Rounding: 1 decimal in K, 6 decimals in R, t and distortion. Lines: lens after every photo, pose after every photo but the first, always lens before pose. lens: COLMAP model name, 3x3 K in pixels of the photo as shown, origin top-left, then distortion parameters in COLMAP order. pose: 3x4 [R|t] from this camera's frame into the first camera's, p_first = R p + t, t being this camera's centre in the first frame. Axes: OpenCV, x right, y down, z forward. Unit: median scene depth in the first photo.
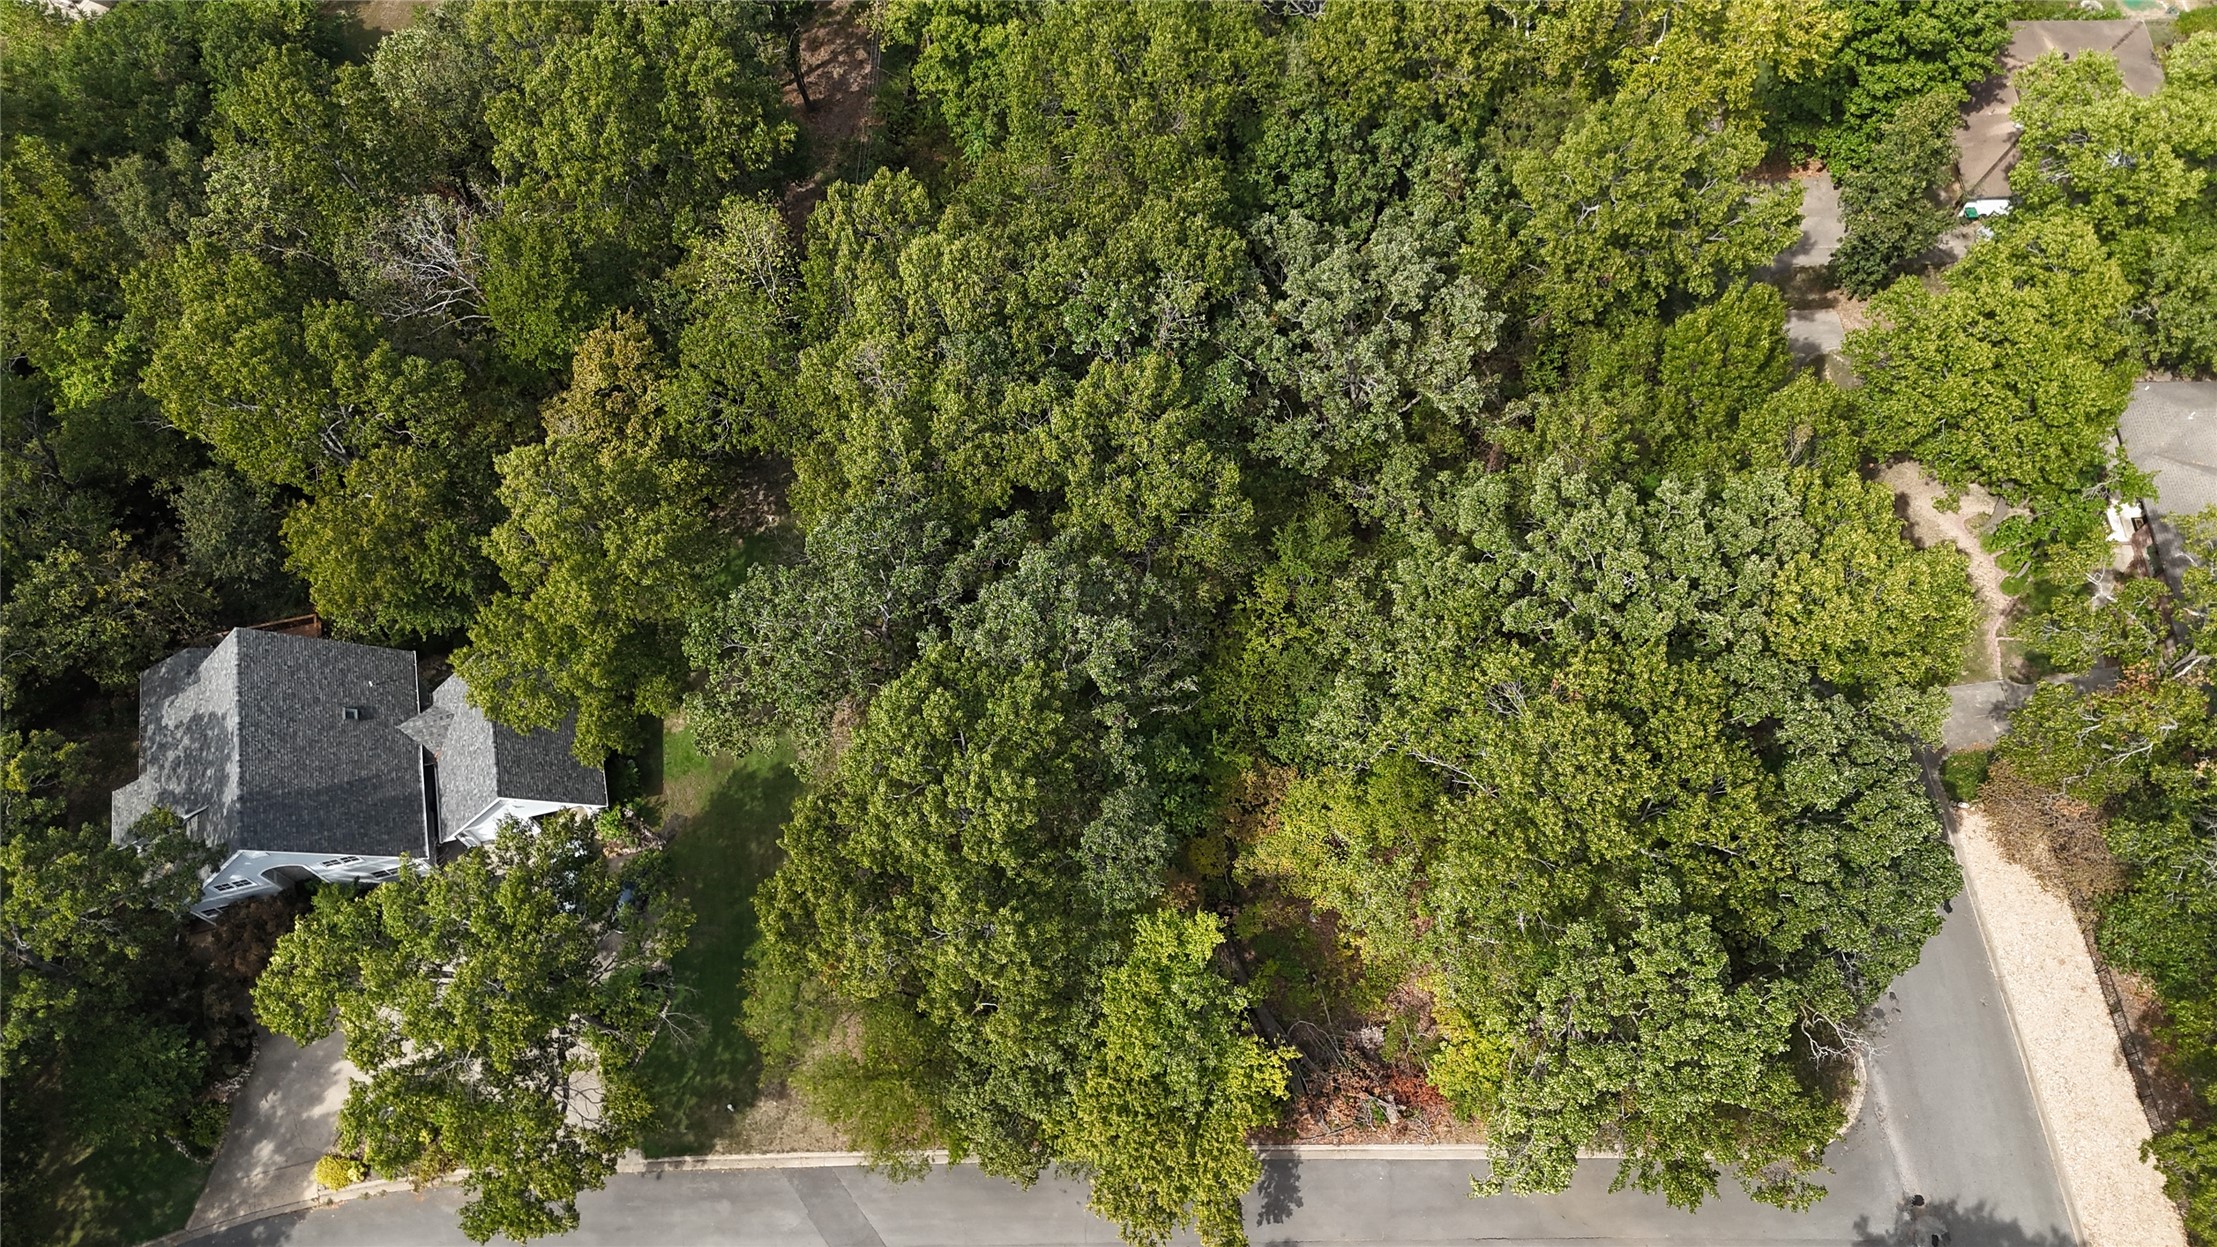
lens RADIAL K [[1628.8, 0, 1108.5], [0, 1628.8, 623.5], [0, 0, 1]] dist [0.081744, -0.082514]
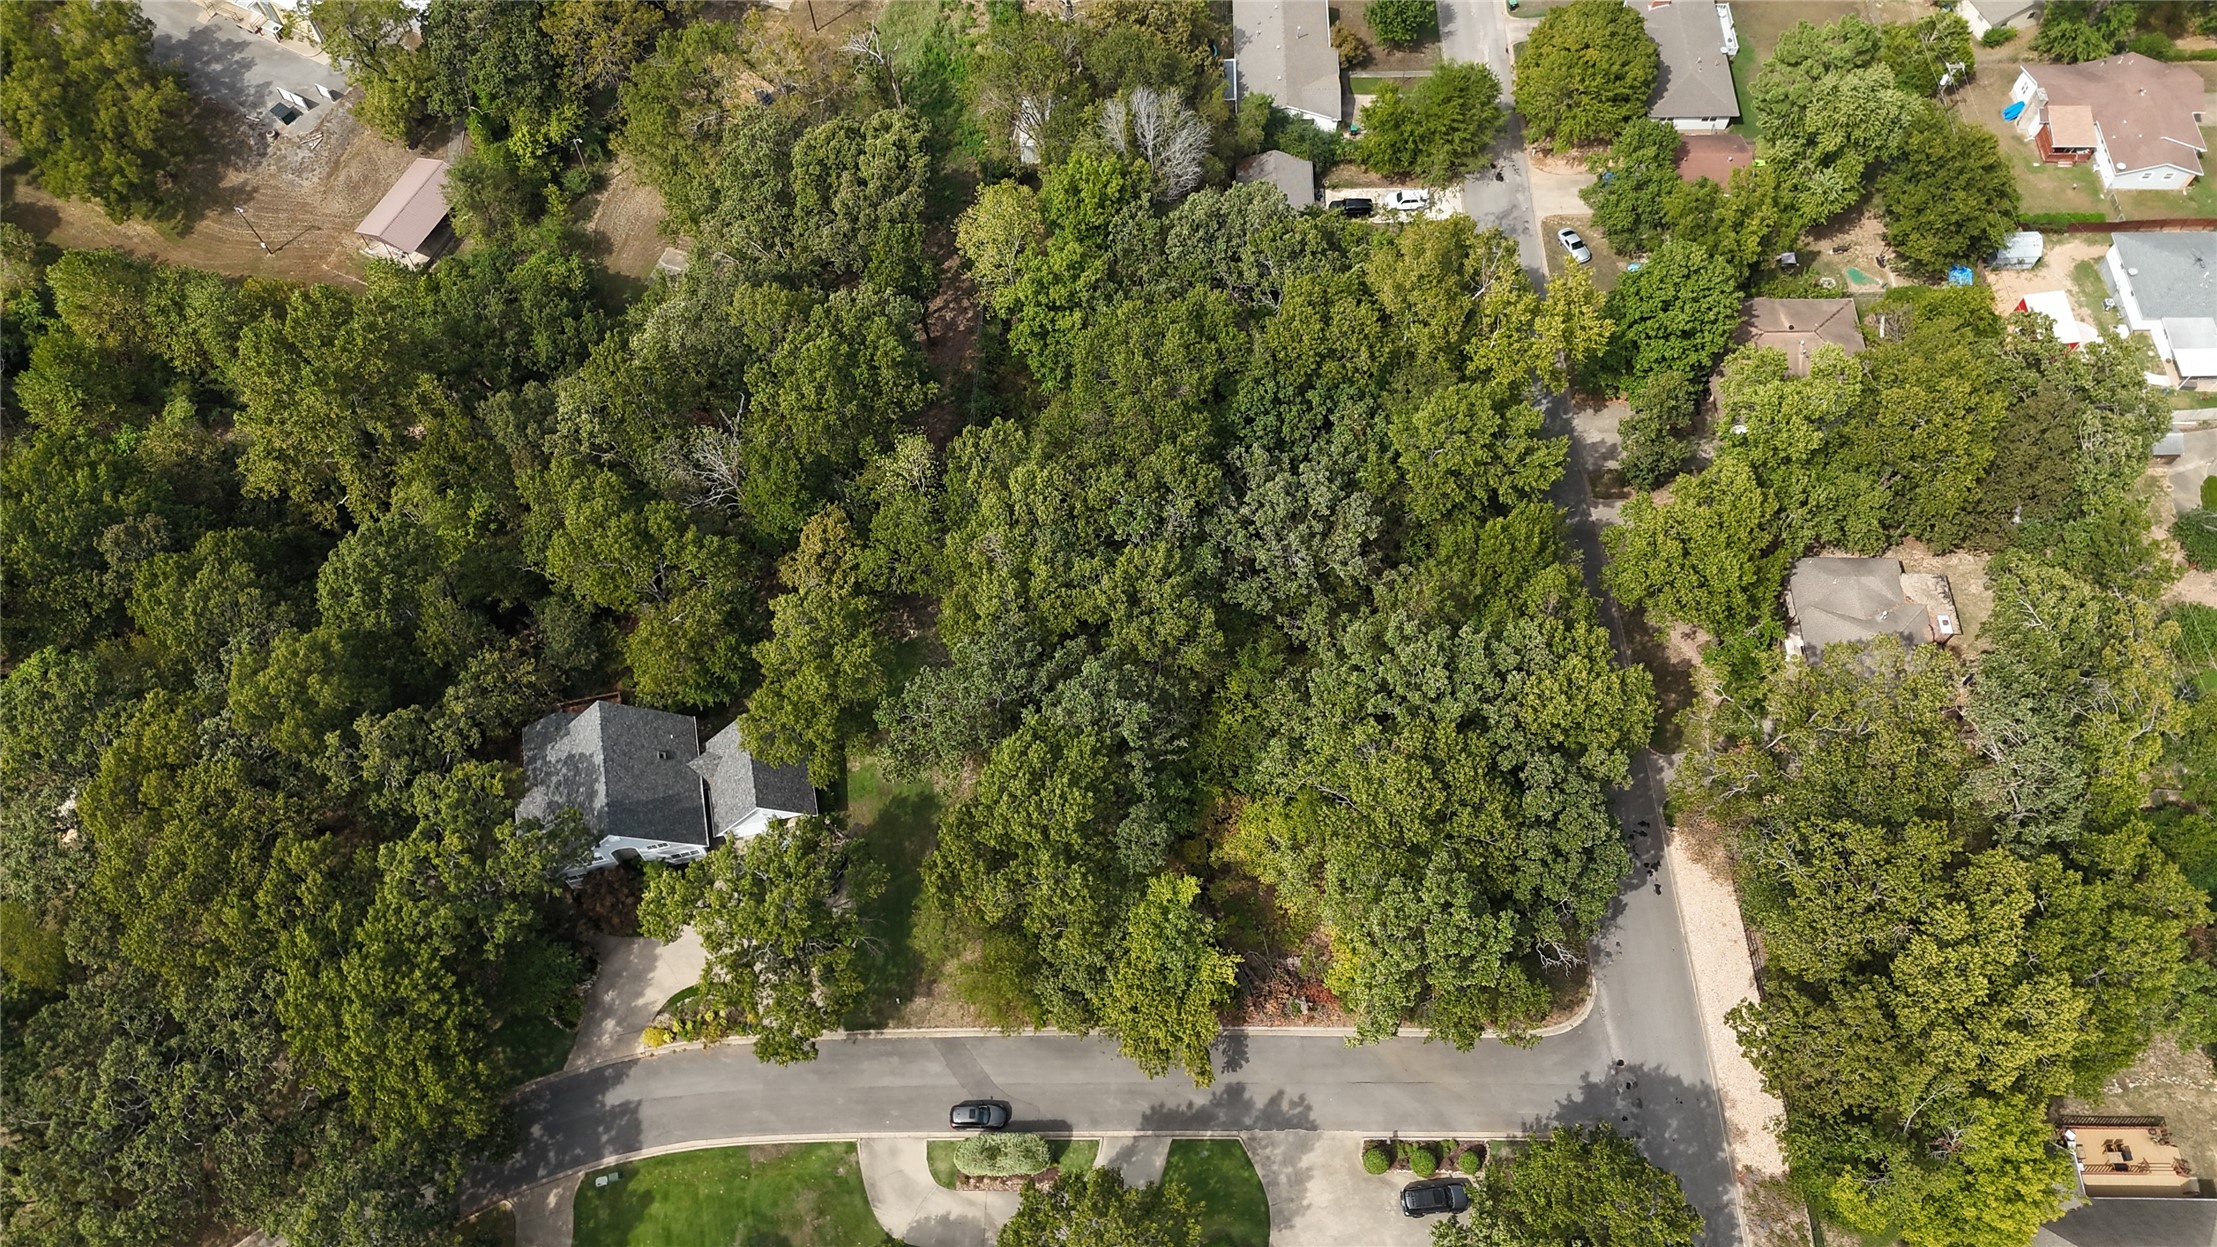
lens RADIAL K [[1628.8, 0, 1108.5], [0, 1628.8, 623.5], [0, 0, 1]] dist [0.081744, -0.082514]
pose [[0.999817, 0.013317, -0.013769, -0.004739], [-0.013951, 0.998796, -0.047029, -0.004358], [0.013127, 0.047212, 0.998799, -0.629475]]
